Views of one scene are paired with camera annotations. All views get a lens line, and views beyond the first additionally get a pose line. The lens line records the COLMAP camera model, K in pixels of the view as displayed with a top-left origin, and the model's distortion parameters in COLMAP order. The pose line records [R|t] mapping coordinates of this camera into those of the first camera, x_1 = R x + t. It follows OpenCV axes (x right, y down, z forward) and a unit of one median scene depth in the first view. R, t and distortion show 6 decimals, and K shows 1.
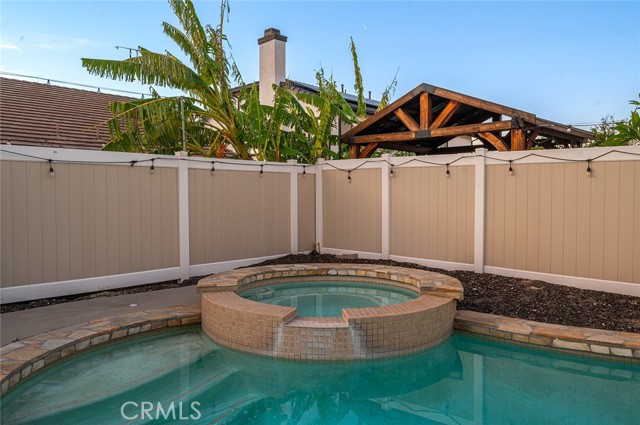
lens RADIAL K [[483.0, 0, 320.0], [0, 483.0, 212.5], [0, 0, 1]] dist [-0.002377, -0.000223]
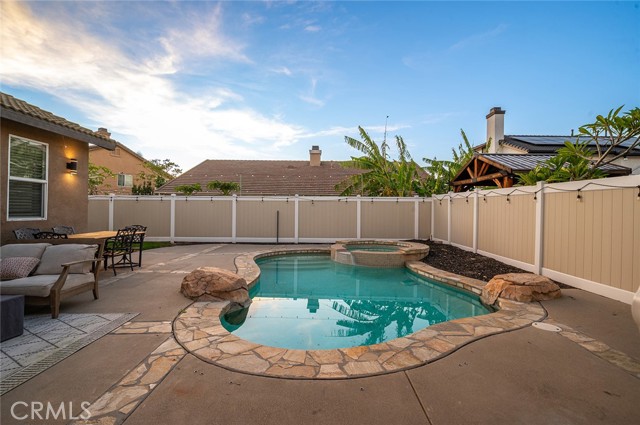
lens RADIAL K [[303.3, 0, 320.0], [0, 303.3, 212.5], [0, 0, 1]] dist [-0.001043, -0.000440]
pose [[0.670862, 0.010670, -0.741505, 0.657610], [-0.034528, 0.999262, -0.016860, 0.004666], [0.740778, 0.036913, 0.670735, -0.217665]]
